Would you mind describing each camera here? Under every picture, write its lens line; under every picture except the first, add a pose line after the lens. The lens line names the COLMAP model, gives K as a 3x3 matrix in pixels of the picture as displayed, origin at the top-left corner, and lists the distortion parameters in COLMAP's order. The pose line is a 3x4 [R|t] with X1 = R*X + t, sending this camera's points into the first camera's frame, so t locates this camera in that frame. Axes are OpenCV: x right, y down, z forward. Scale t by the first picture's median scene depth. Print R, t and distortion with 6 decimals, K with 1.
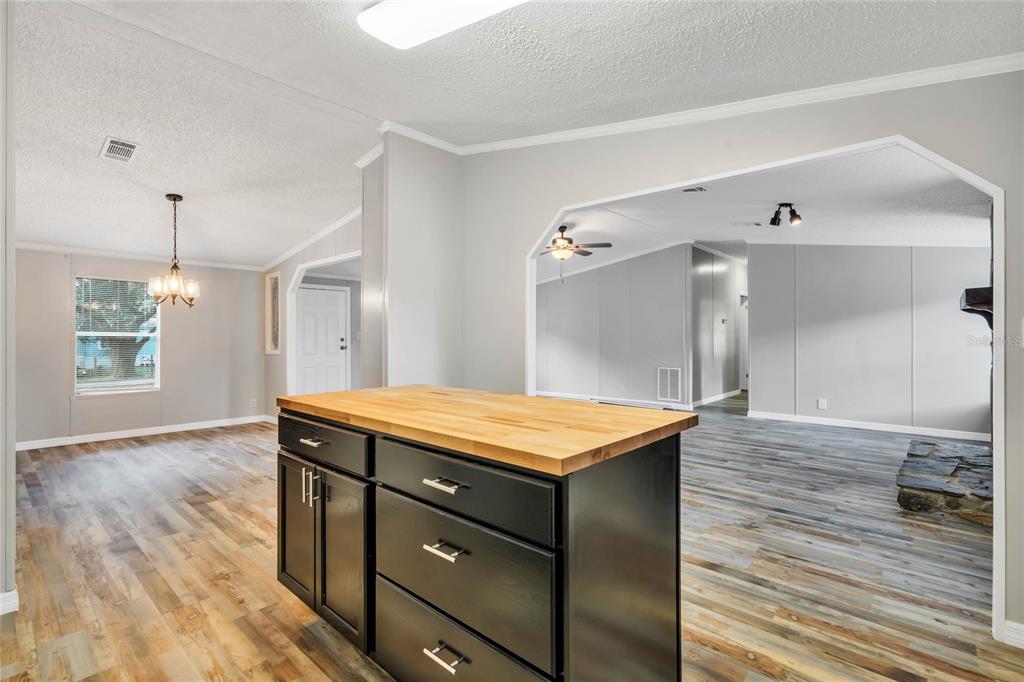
lens RADIAL K [[472.1, 0, 511.5], [0, 472.1, 334.2], [0, 0, 1]] dist [-0.005785, -0.000668]
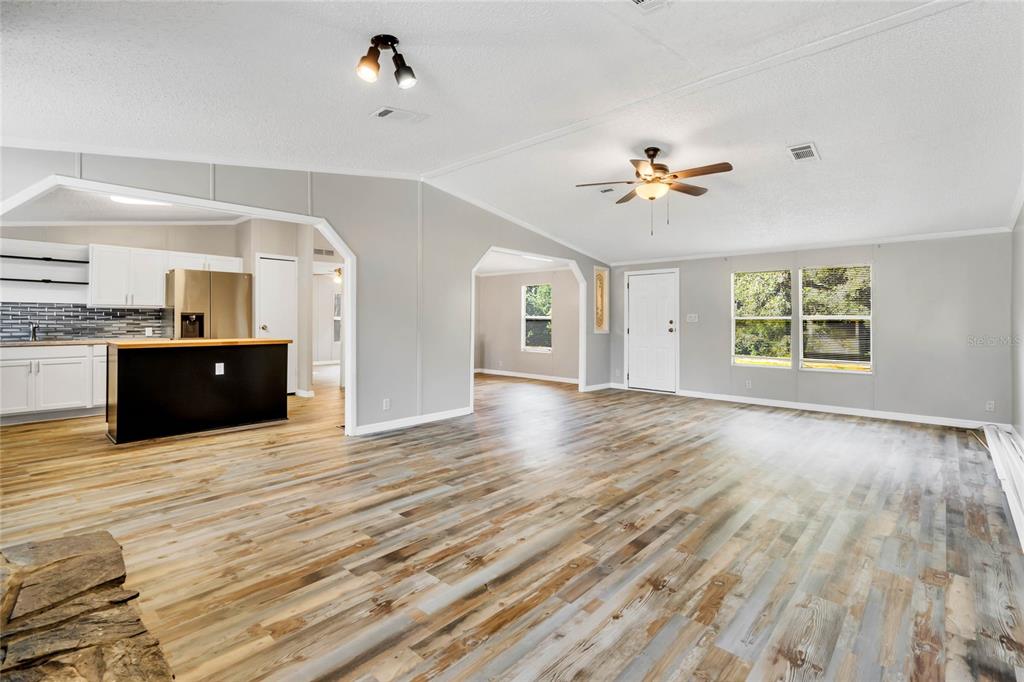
lens RADIAL K [[473.3, 0, 514.8], [0, 473.3, 320.6], [0, 0, 1]] dist [-0.008044, -0.000814]
pose [[0.003912, 0.005191, -0.999979, 1.225954], [-0.004908, 0.999975, 0.005171, 0.009422], [0.999980, 0.004888, 0.003938, 1.297279]]
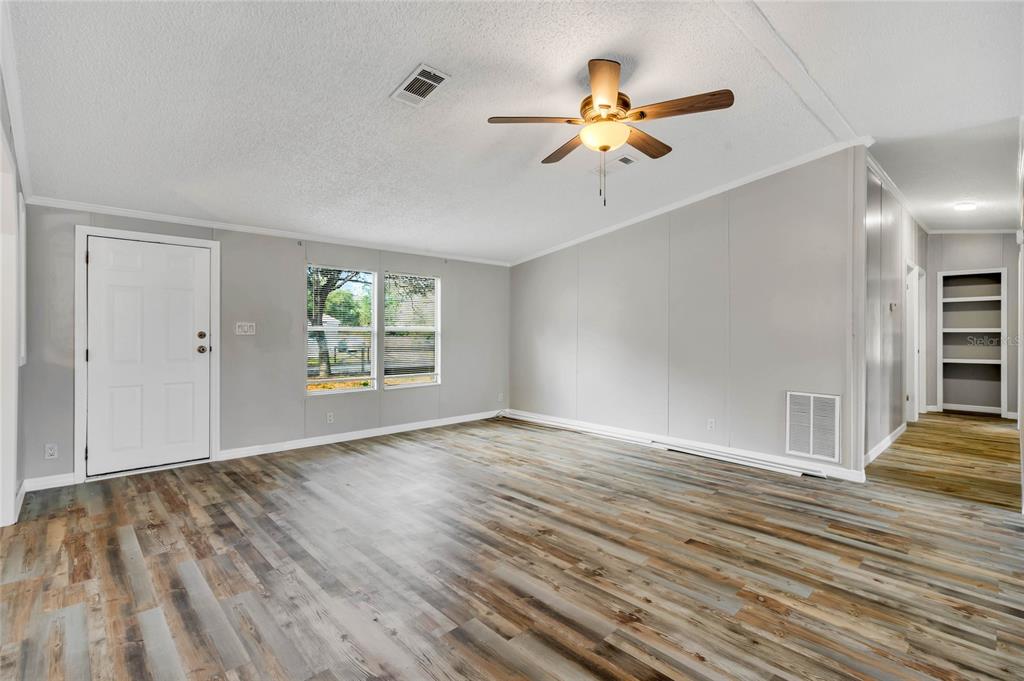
lens RADIAL K [[472.1, 0, 511.5], [0, 472.1, 333.7], [0, 0, 1]] dist [-0.005785, -0.000668]
pose [[0.996653, 0.007351, -0.081412, 0.096754], [-0.007280, 0.999973, 0.001167, 0.012763], [0.081418, -0.000570, 0.996680, 0.925775]]
